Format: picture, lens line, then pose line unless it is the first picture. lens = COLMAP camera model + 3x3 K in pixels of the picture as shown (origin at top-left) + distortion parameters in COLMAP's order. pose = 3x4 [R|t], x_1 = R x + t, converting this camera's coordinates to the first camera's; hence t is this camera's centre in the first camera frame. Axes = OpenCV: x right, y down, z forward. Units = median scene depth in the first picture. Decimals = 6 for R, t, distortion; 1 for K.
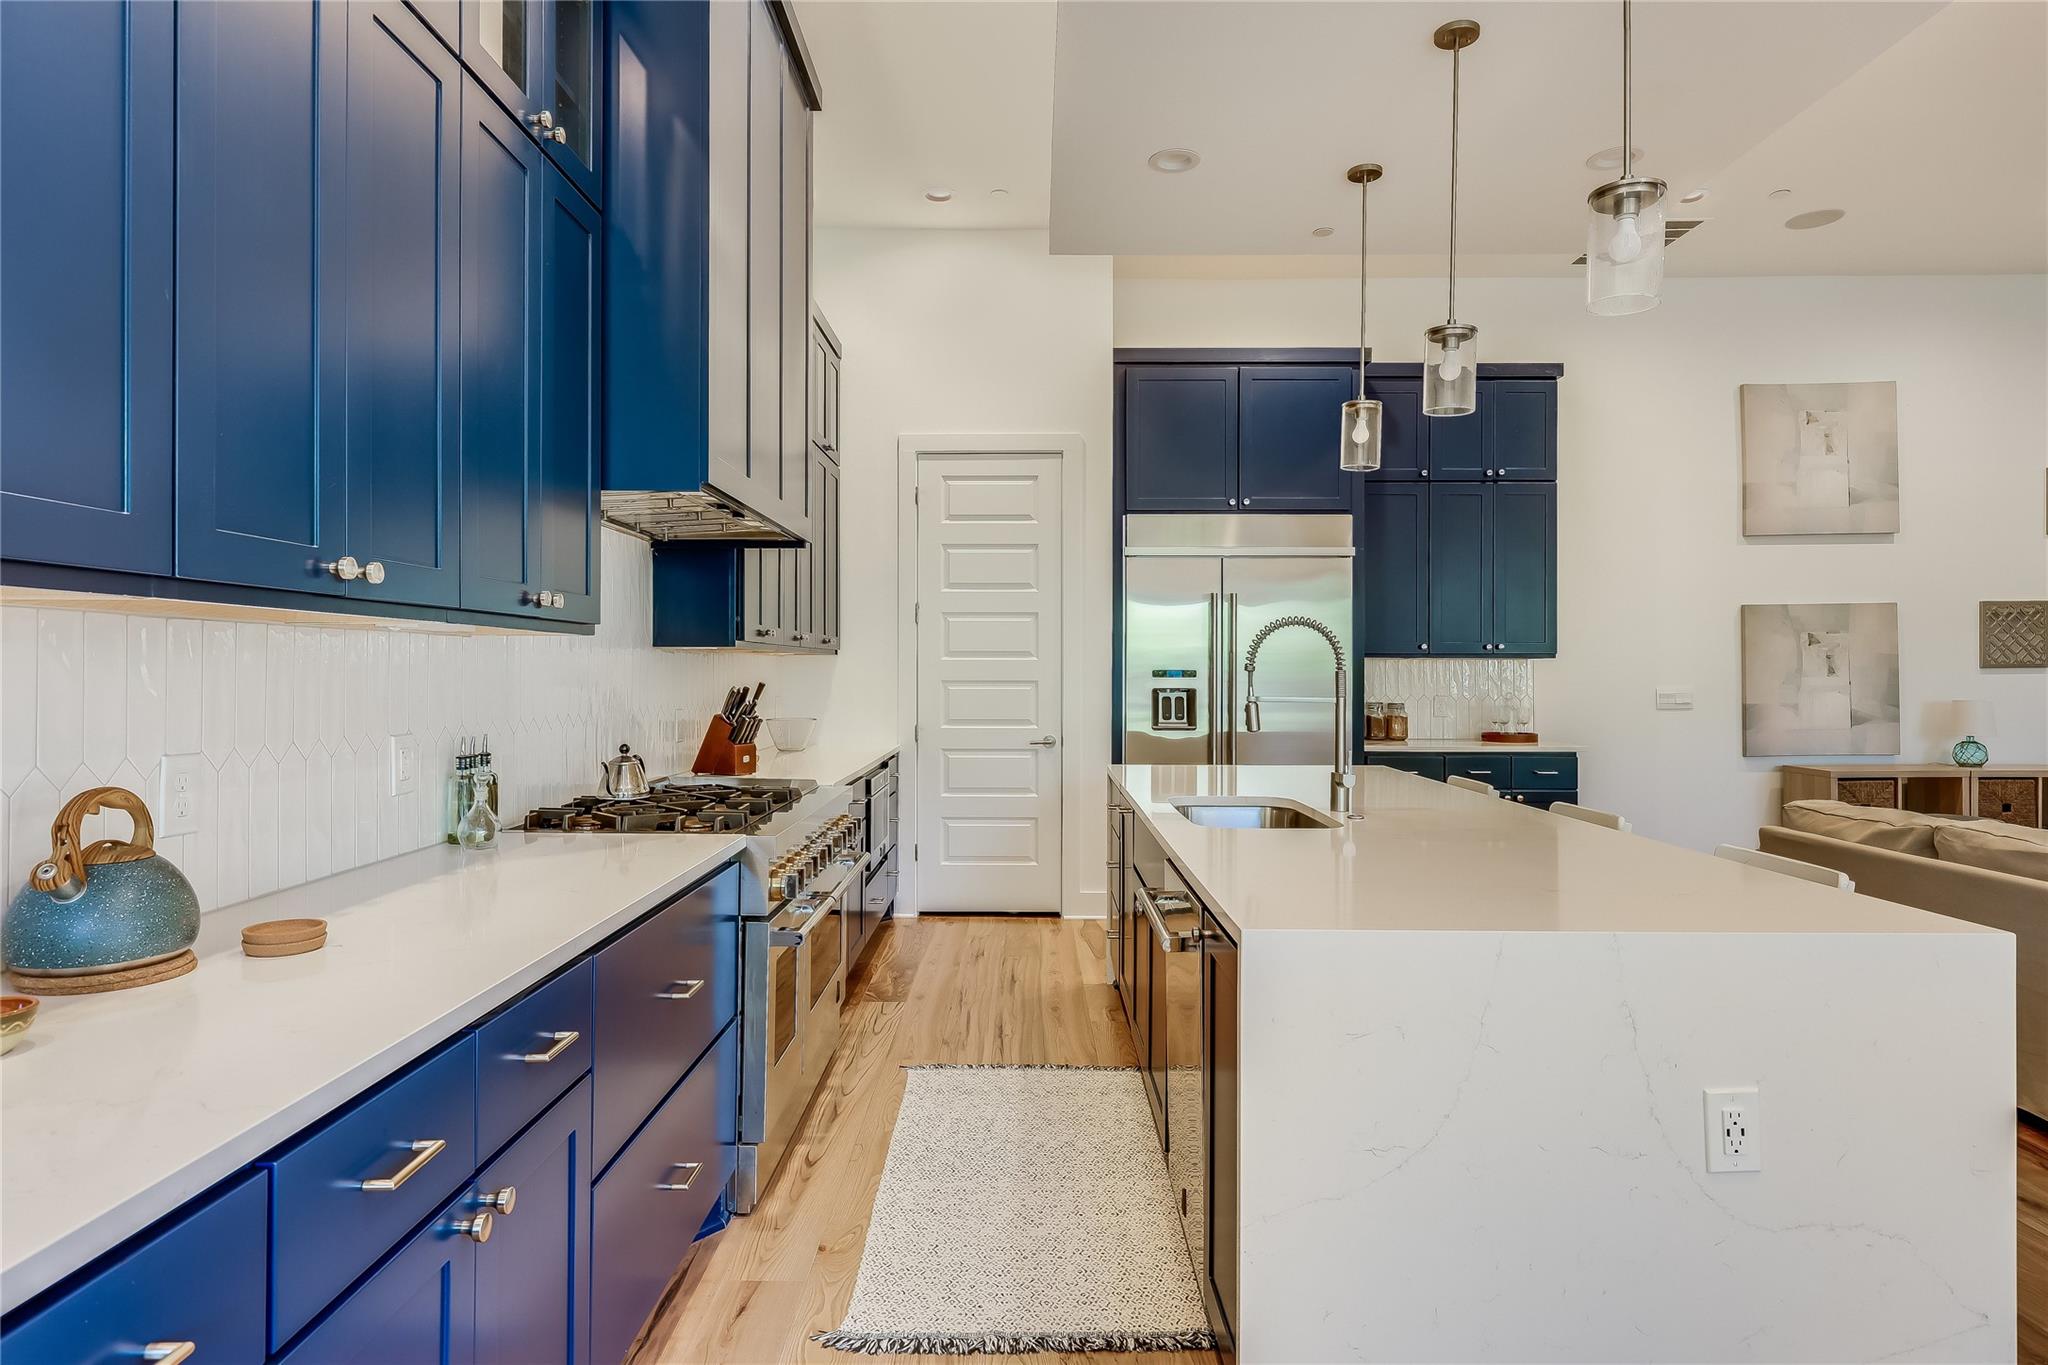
lens RADIAL K [[1110.8, 0, 1020.4], [0, 1110.8, 673.0], [0, 0, 1]] dist [0.005099, 0.000318]
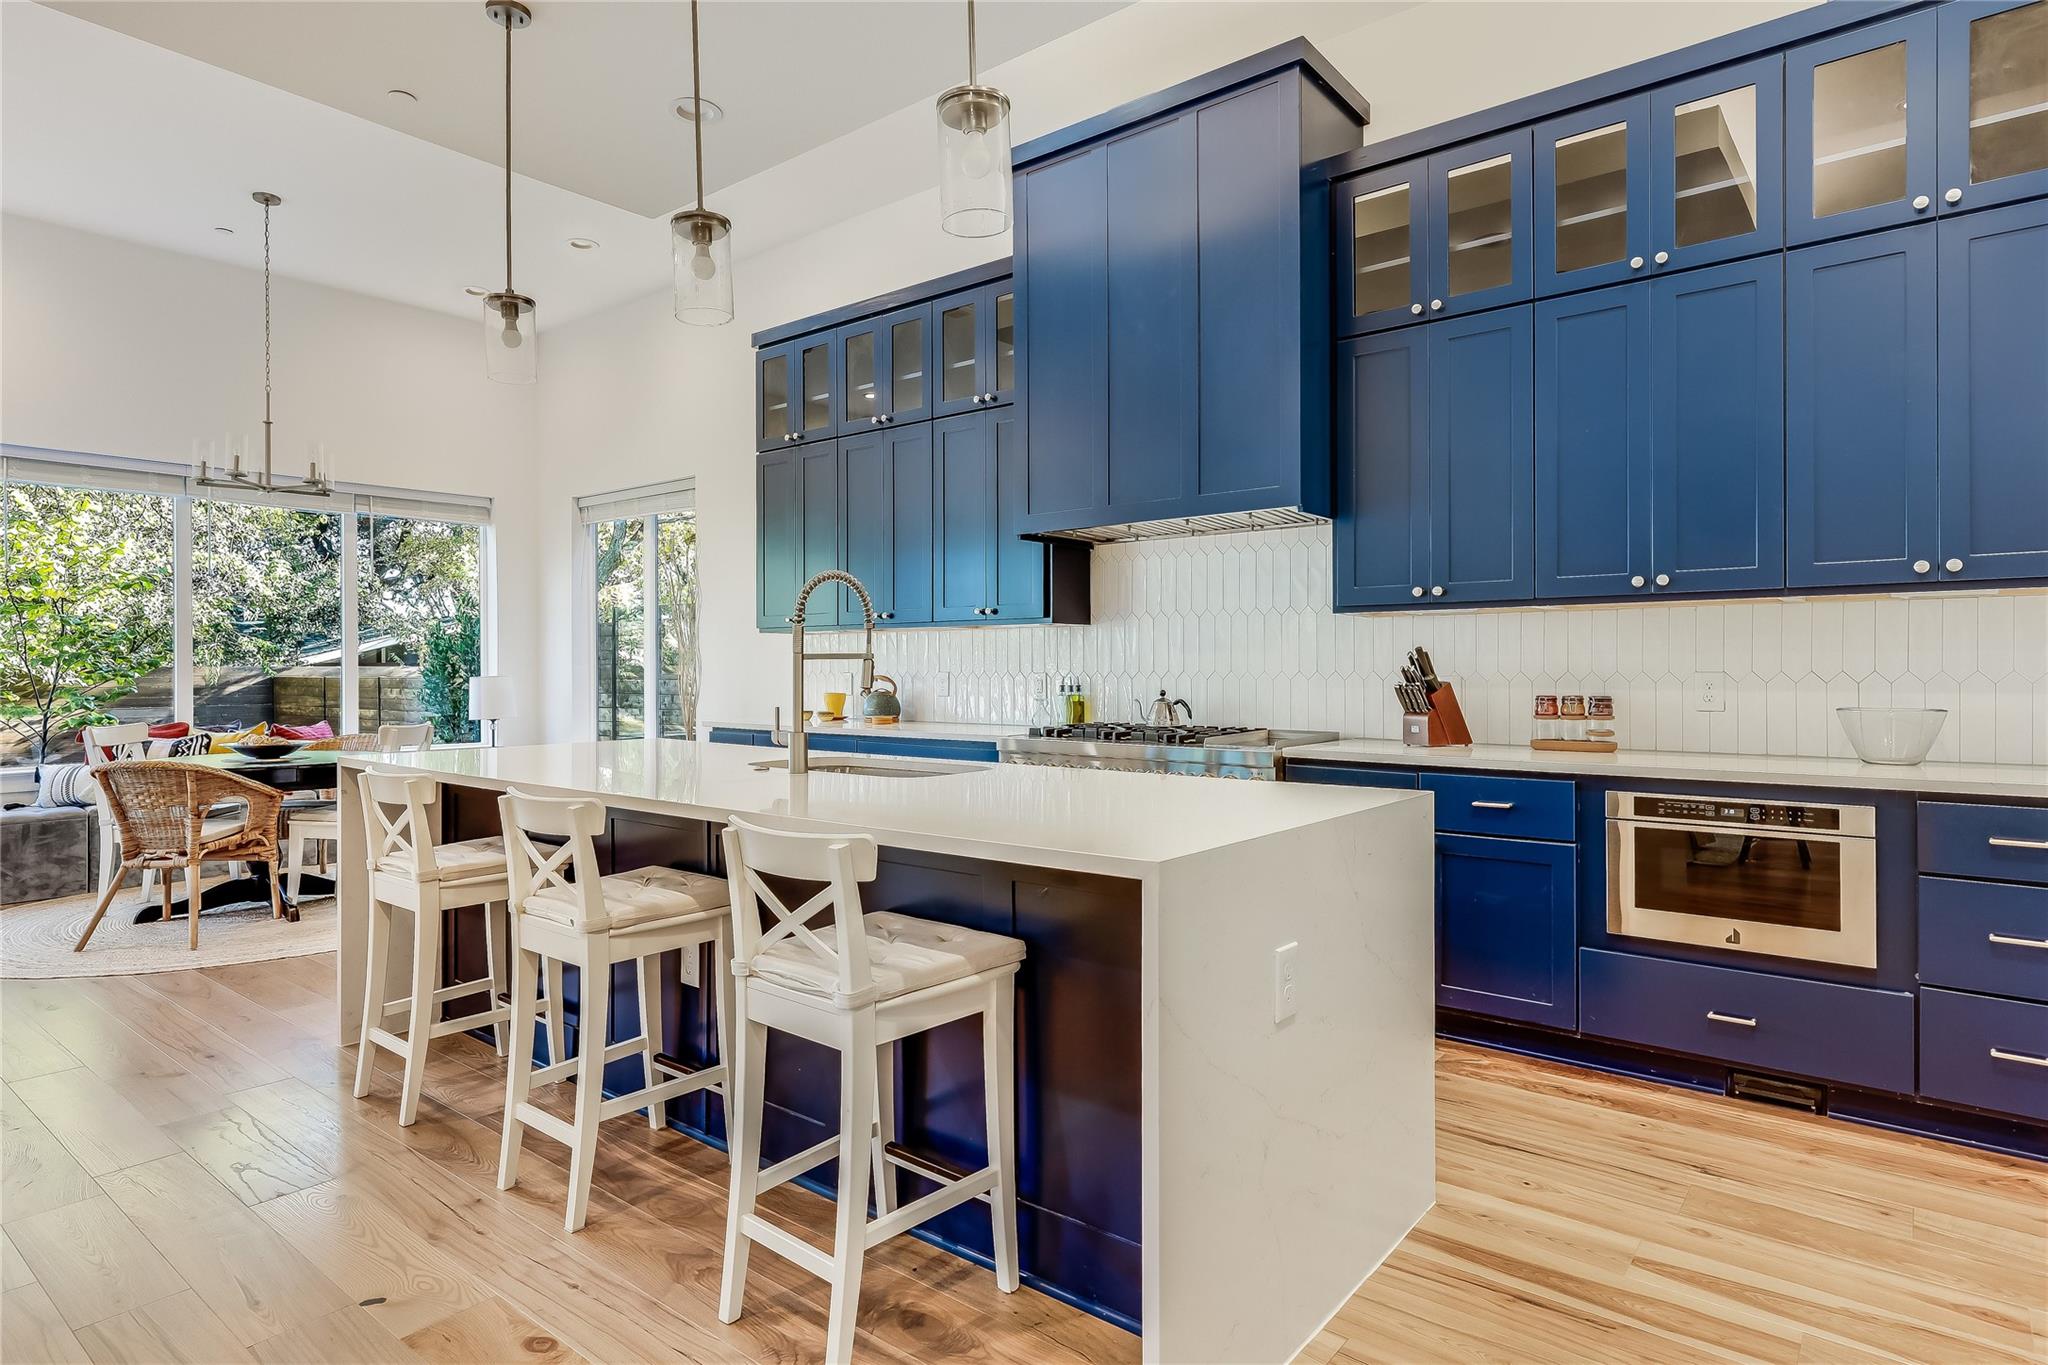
lens RADIAL K [[1110.8, 0, 1020.4], [0, 1110.8, 673.0], [0, 0, 1]] dist [0.005099, 0.000318]
pose [[-0.627189, -0.005263, -0.778849, 0.481146], [-0.003375, 0.999986, -0.004039, 0.024726], [0.778860, 0.000095, -0.627198, 0.925404]]
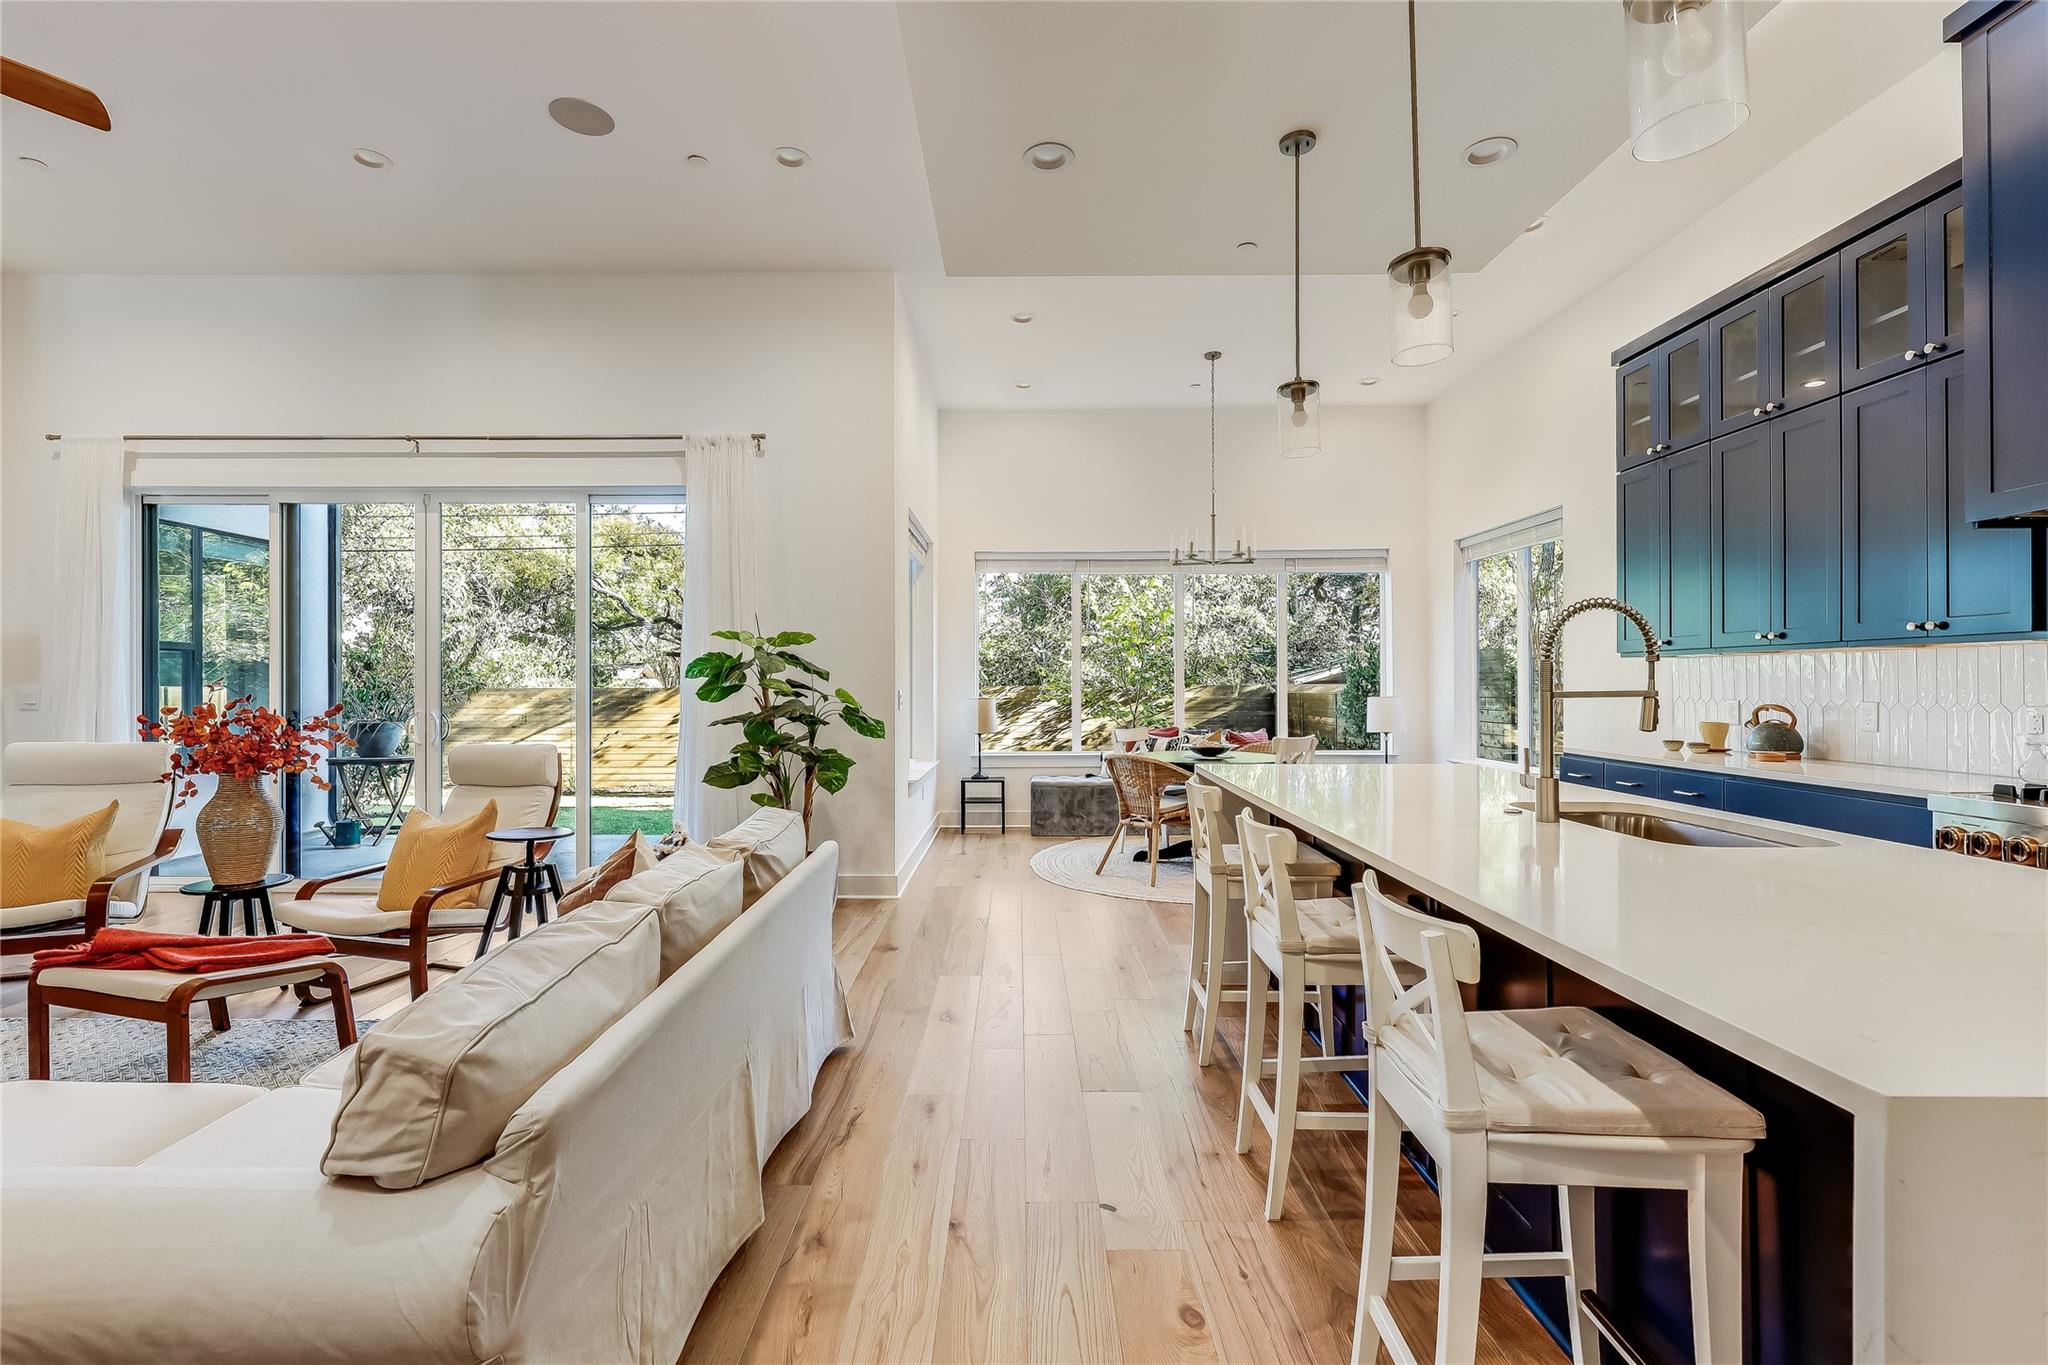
lens RADIAL K [[905.2, 0, 1015.1], [0, 905.2, 683.9], [0, 0, 1]] dist [-0.000641, -0.000605]
pose [[-0.999957, -0.007993, 0.004792, 0.372969], [-0.008002, 0.999966, -0.001773, 0.013807], [-0.004778, -0.001811, -0.999987, 0.908847]]
